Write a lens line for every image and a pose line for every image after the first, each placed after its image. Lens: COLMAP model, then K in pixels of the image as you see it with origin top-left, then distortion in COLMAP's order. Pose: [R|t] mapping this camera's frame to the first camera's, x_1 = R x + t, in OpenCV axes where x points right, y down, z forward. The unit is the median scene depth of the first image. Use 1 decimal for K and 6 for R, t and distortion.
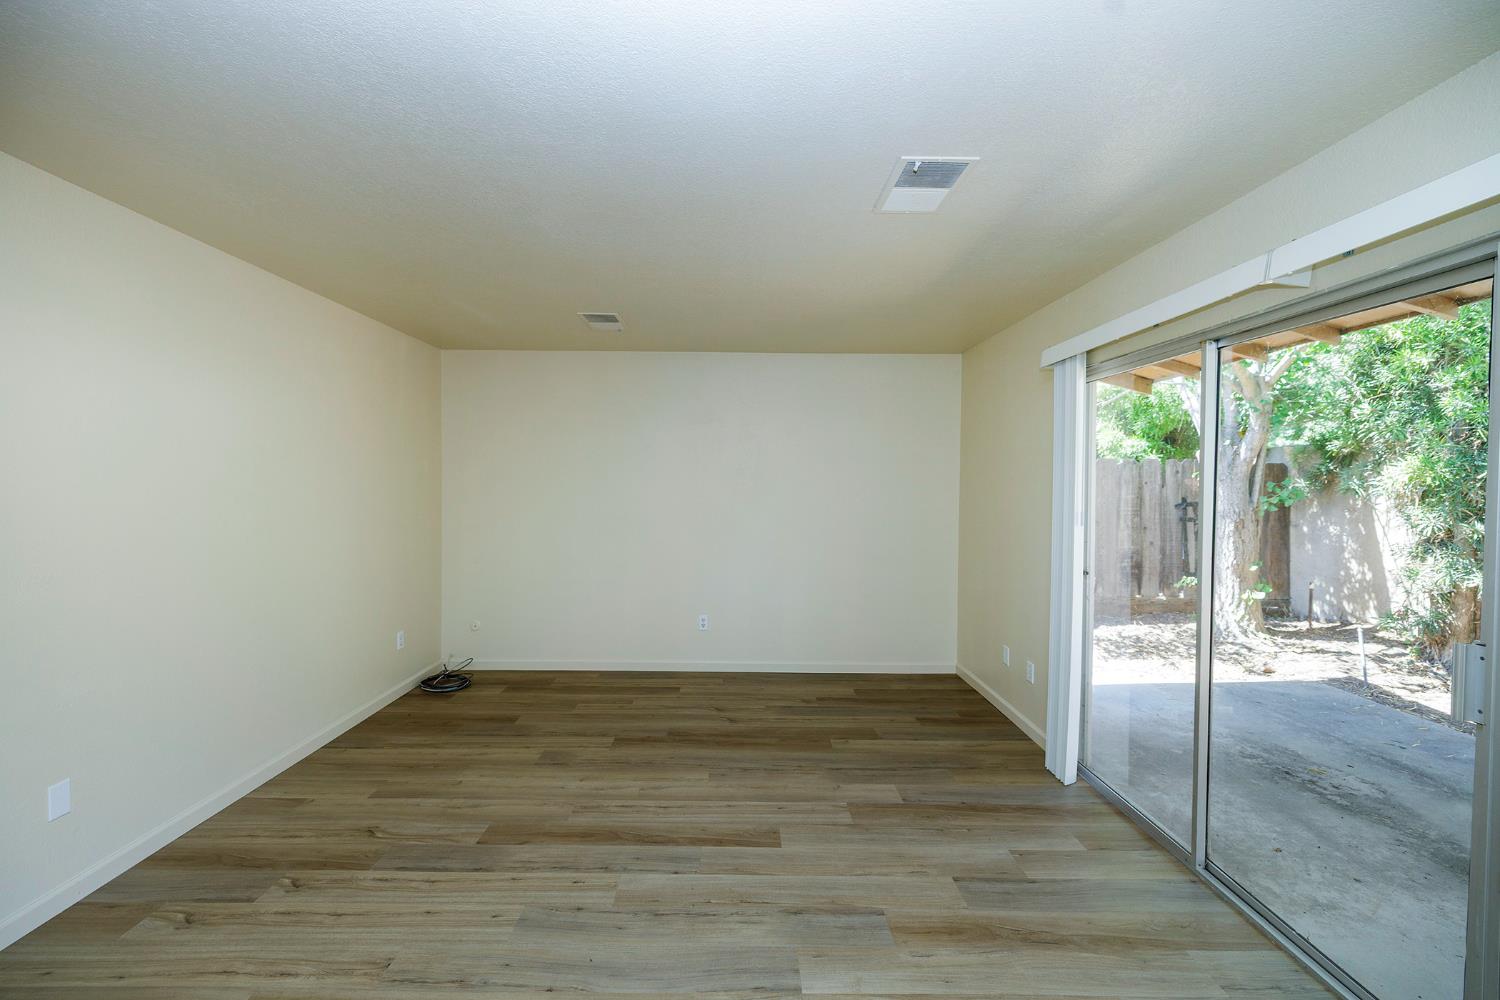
lens RADIAL K [[627.3, 0, 738.6], [0, 627.3, 496.0], [0, 0, 1]] dist [0.002901, -0.000407]
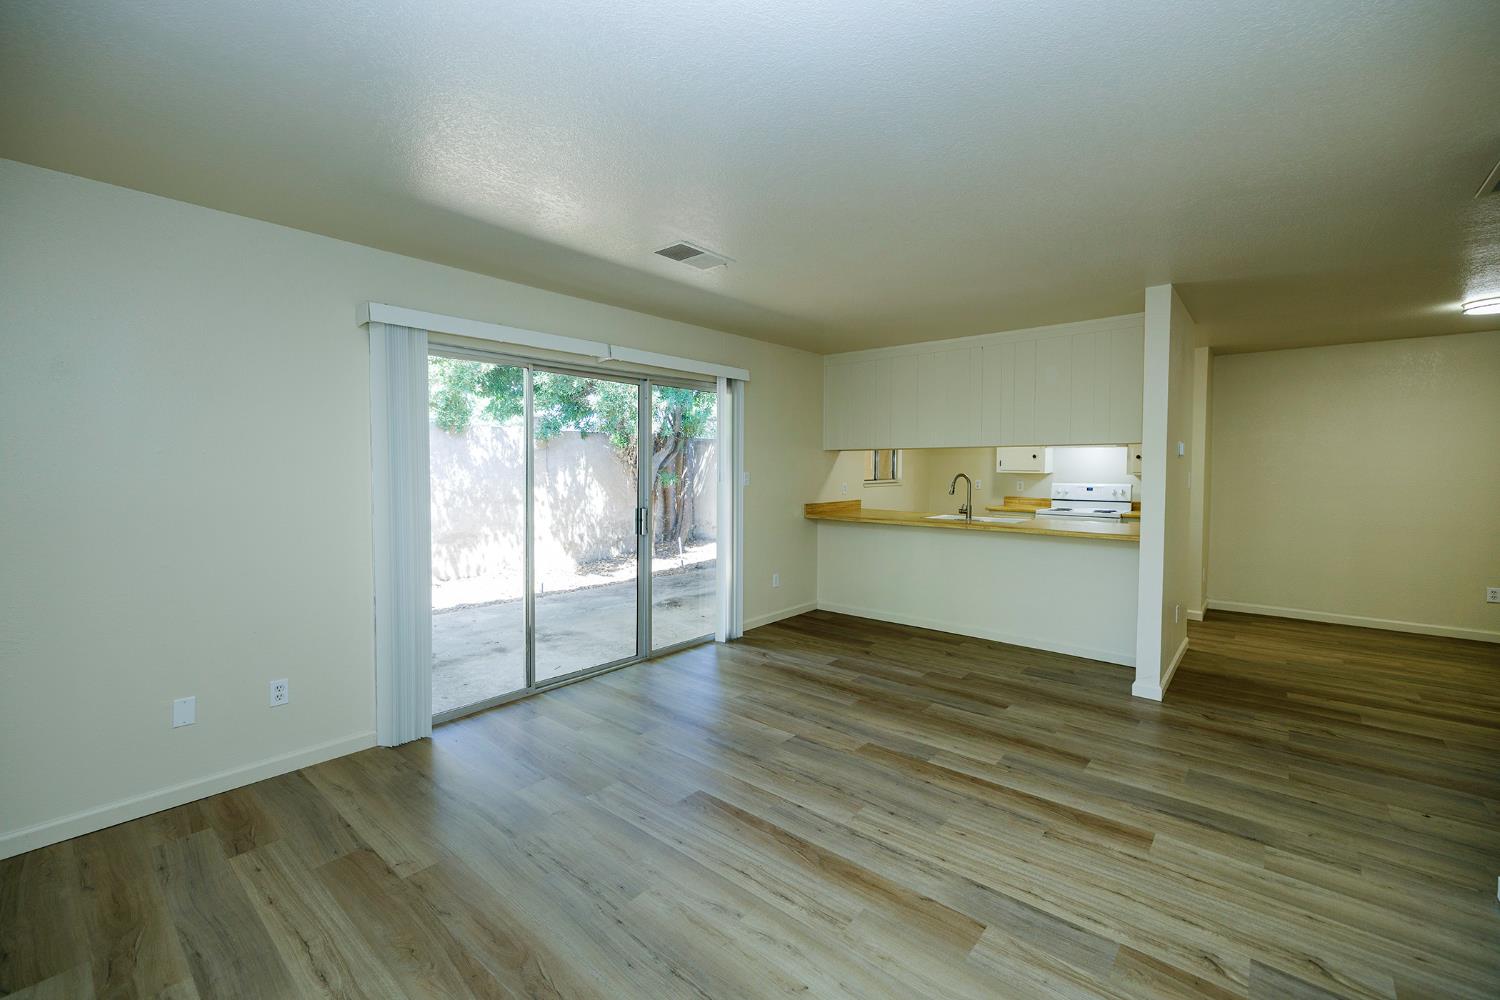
lens RADIAL K [[627.3, 0, 742.4], [0, 627.3, 494.2], [0, 0, 1]] dist [0.002901, -0.000407]
pose [[-0.755911, -0.038586, 0.653537, -0.508023], [0.006570, 0.997764, 0.066509, -0.013257], [-0.654642, 0.054569, -0.753967, 1.314021]]
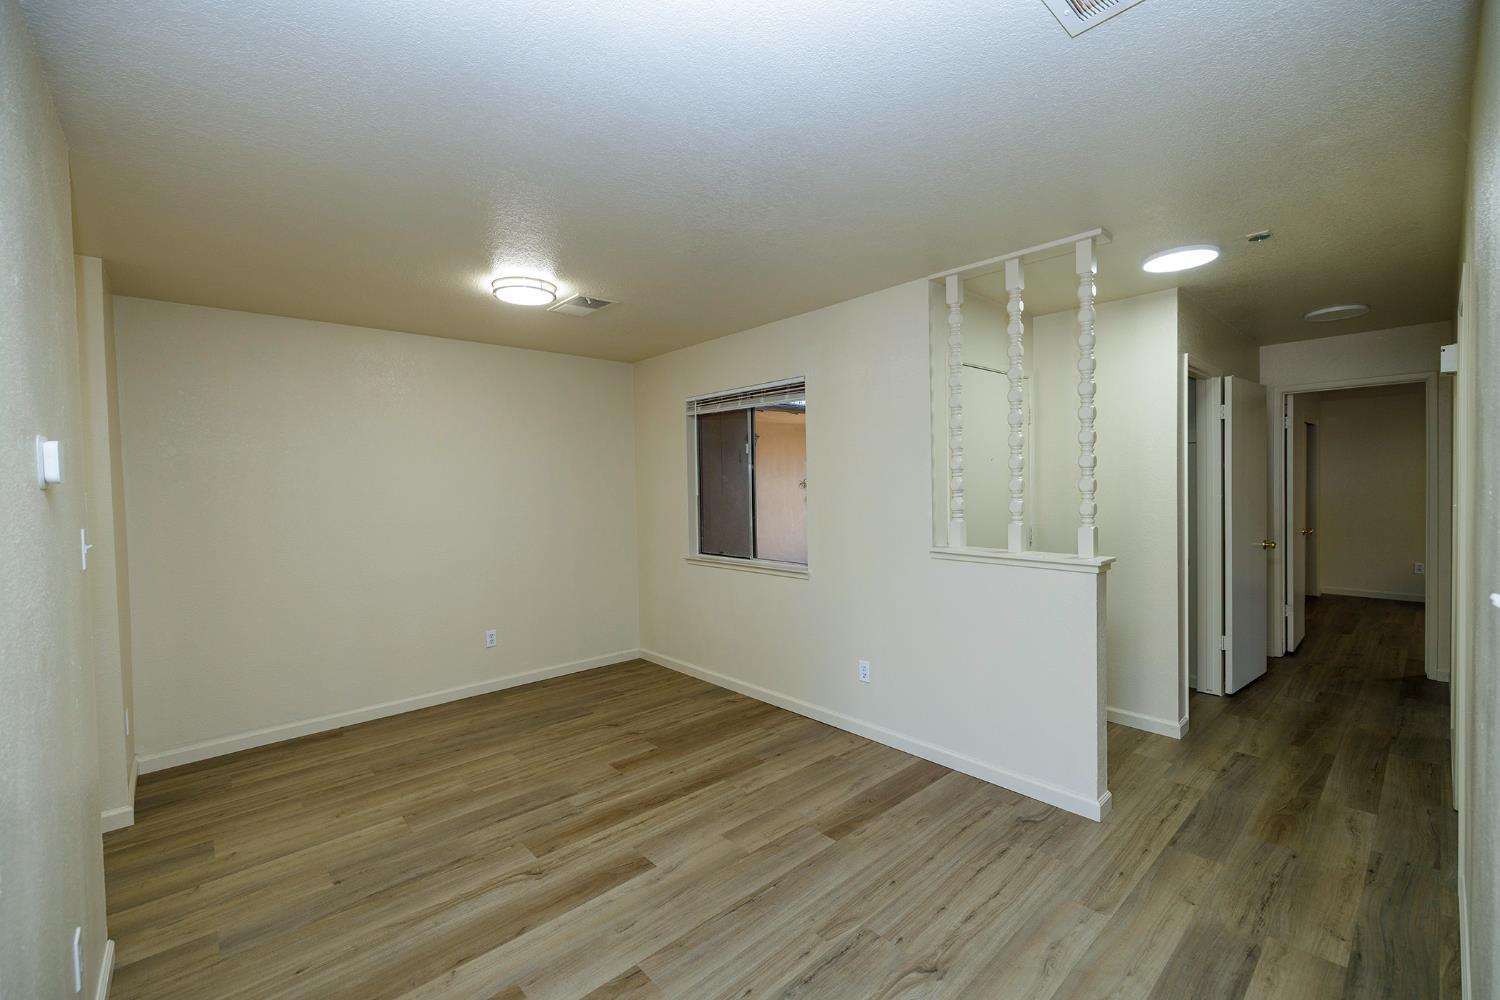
lens RADIAL K [[627.3, 0, 741.5], [0, 627.3, 501.0], [0, 0, 1]] dist [0.002901, -0.000407]
pose [[-0.747263, 0.025883, -0.664025, -0.408321], [0.000650, 0.999269, 0.038220, -0.005316], [0.664529, 0.028129, -0.746733, 0.371768]]
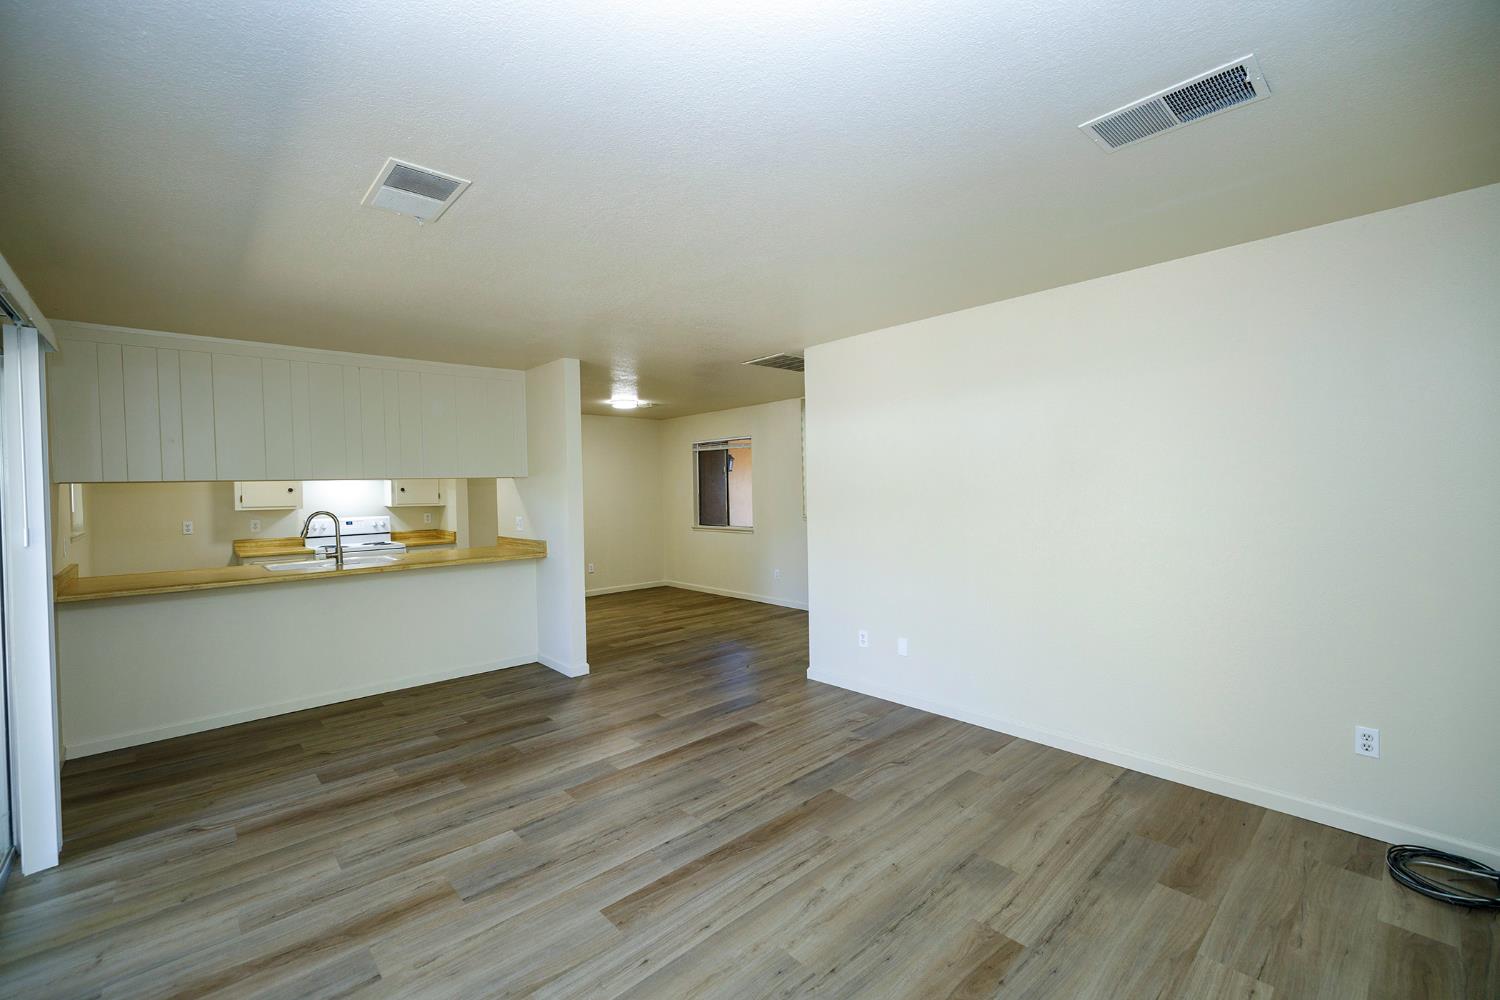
lens RADIAL K [[627.3, 0, 737.5], [0, 627.3, 497.8], [0, 0, 1]] dist [0.002901, -0.000407]
pose [[-0.743505, 0.019042, -0.668459, 0.369913], [0.001407, 0.999637, 0.026911, -0.018284], [0.668729, 0.019068, -0.743262, 1.324070]]
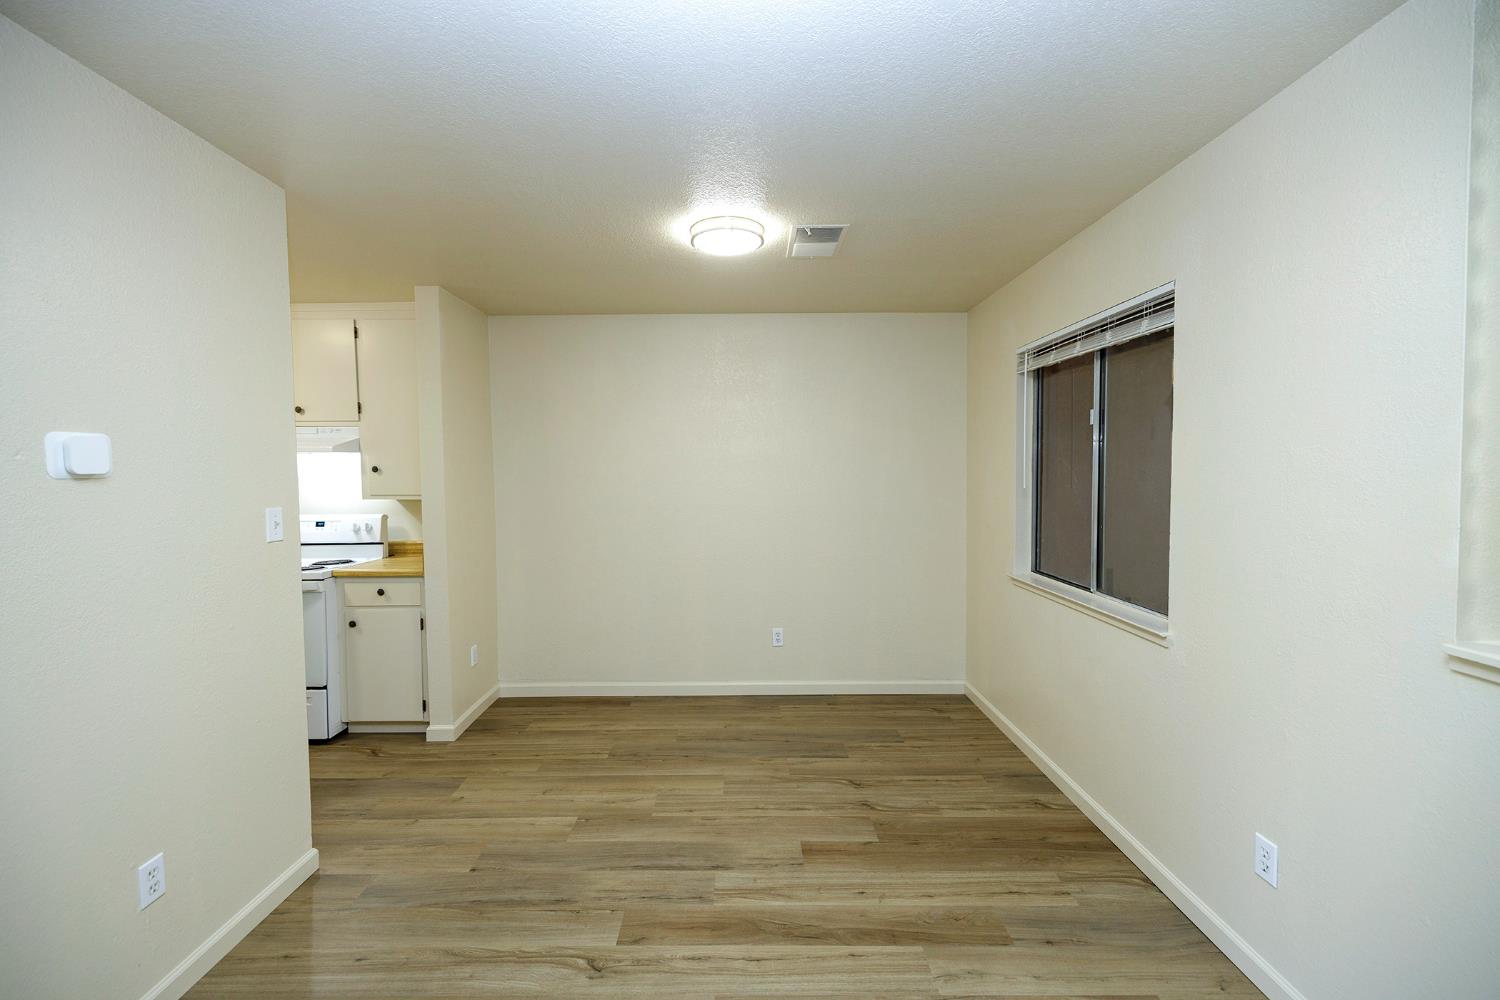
lens RADIAL K [[627.3, 0, 740.8], [0, 627.3, 499.1], [0, 0, 1]] dist [0.002901, -0.000407]
pose [[-0.999991, 0.000189, 0.004345, -0.824029], [0.000474, 0.997840, 0.065686, -0.011448], [-0.004323, 0.065687, -0.997831, 0.231414]]
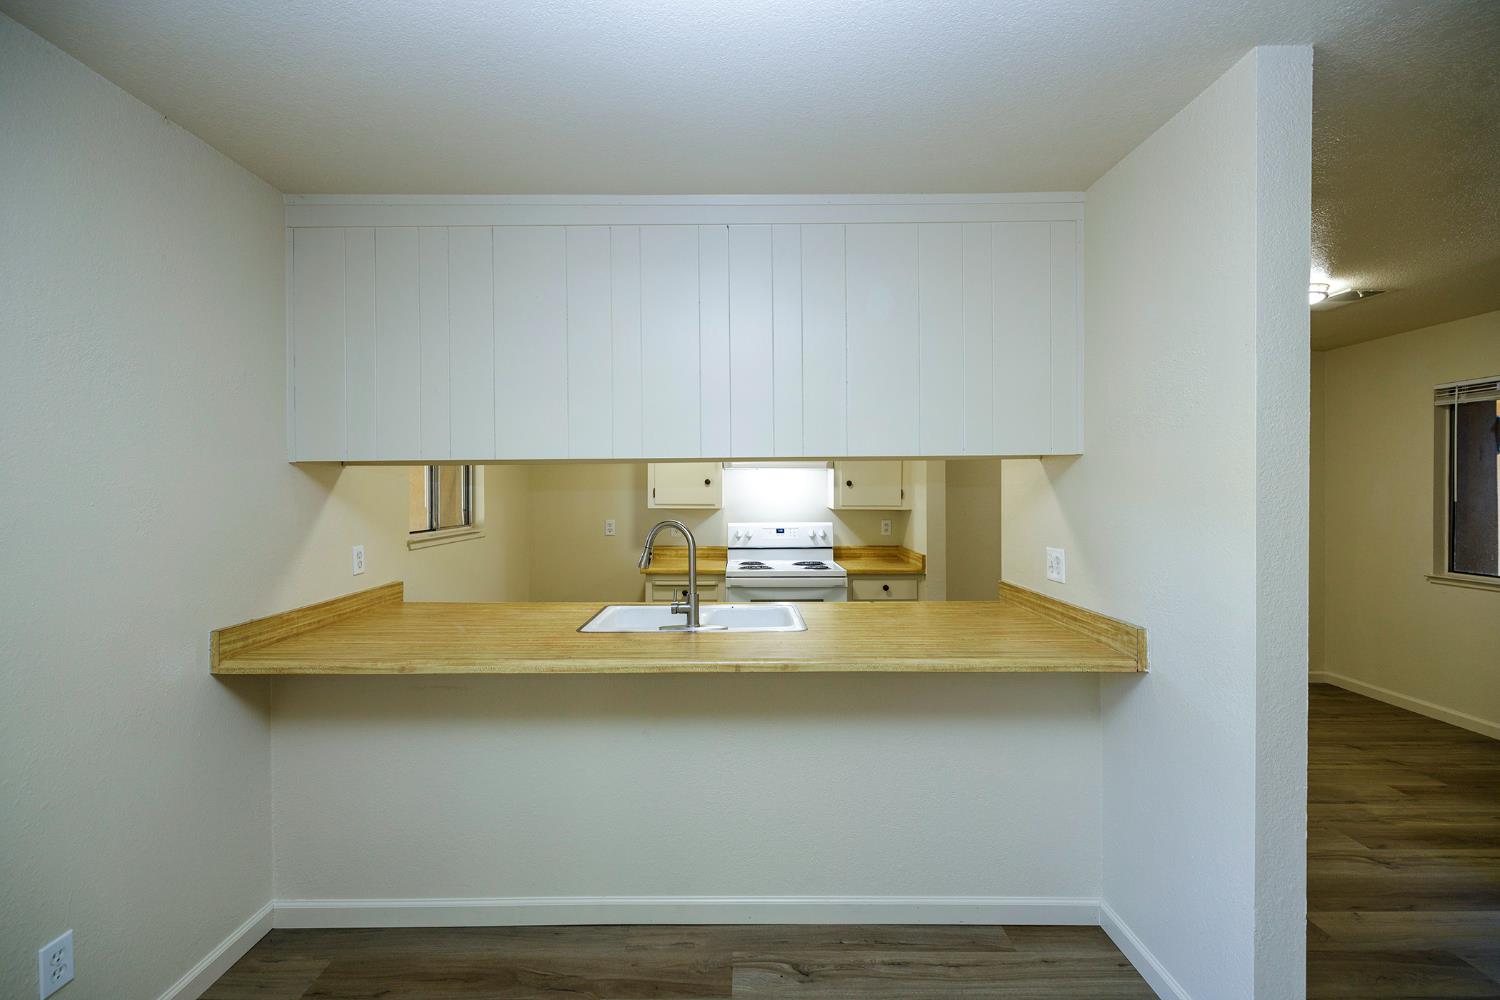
lens RADIAL K [[627.3, 0, 745.1], [0, 627.3, 480.8], [0, 0, 1]] dist [0.002901, -0.000407]
pose [[-0.999986, -0.004204, -0.003307, 0.046048], [-0.004213, 0.999987, 0.002797, -0.000350], [0.003296, 0.002810, -0.999991, 0.427321]]
